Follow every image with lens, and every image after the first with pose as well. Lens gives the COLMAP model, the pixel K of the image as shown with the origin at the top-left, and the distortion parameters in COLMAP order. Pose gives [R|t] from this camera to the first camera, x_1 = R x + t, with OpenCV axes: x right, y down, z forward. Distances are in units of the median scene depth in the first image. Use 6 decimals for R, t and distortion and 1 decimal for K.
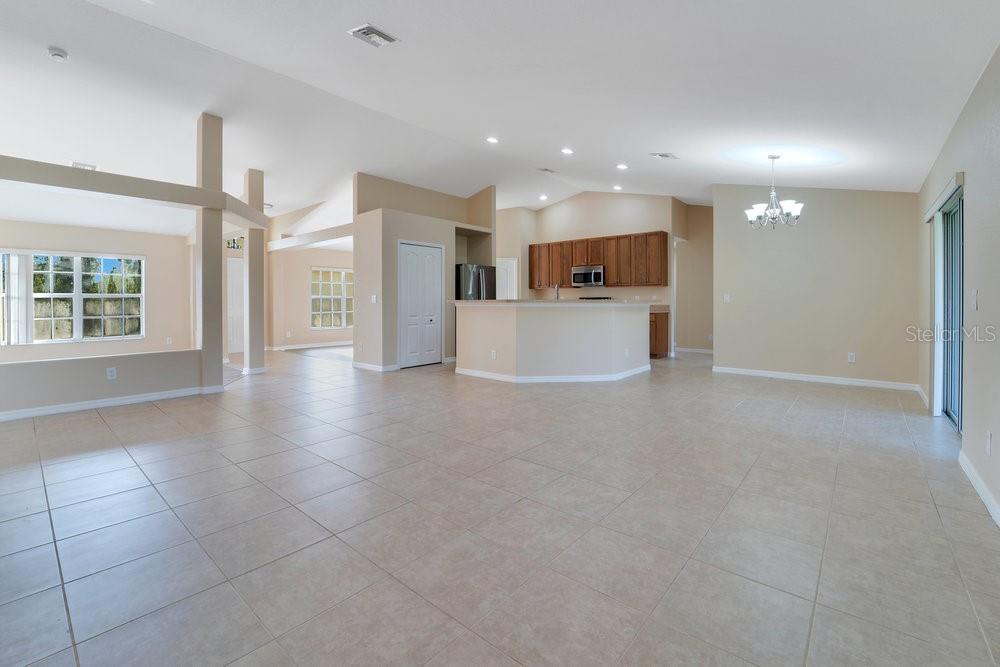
lens RADIAL K [[428.7, 0, 501.6], [0, 428.7, 308.6], [0, 0, 1]] dist [-0.001270, -0.000135]
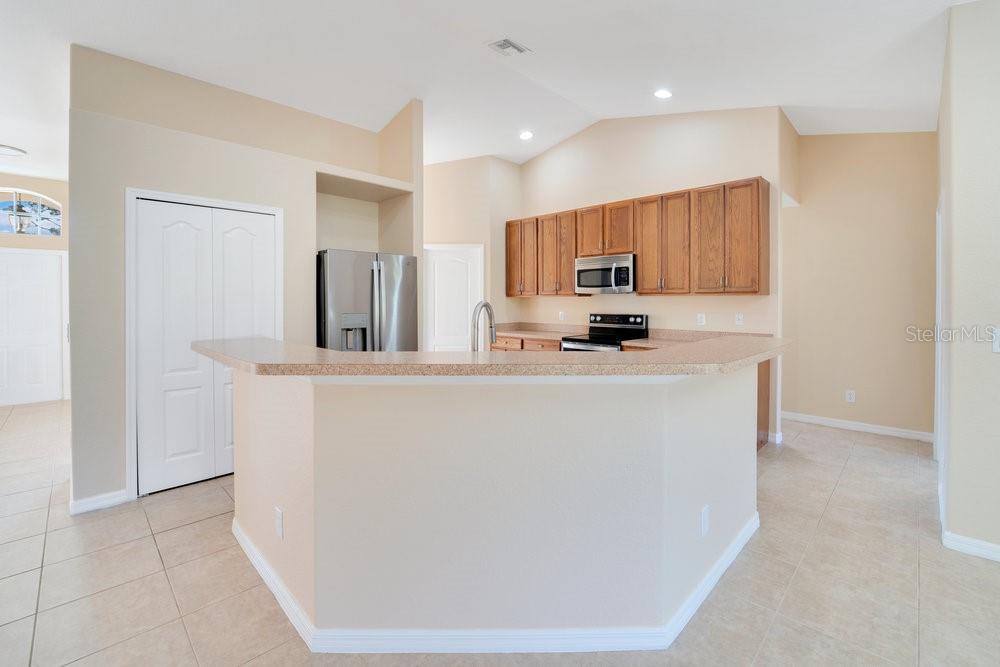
lens RADIAL K [[428.7, 0, 501.6], [0, 428.7, 308.6], [0, 0, 1]] dist [-0.001270, -0.000135]
pose [[0.996669, 0.004469, -0.081425, 0.116411], [-0.004434, 0.999990, 0.000613, -0.032906], [0.081427, -0.000250, 0.996679, 0.453349]]
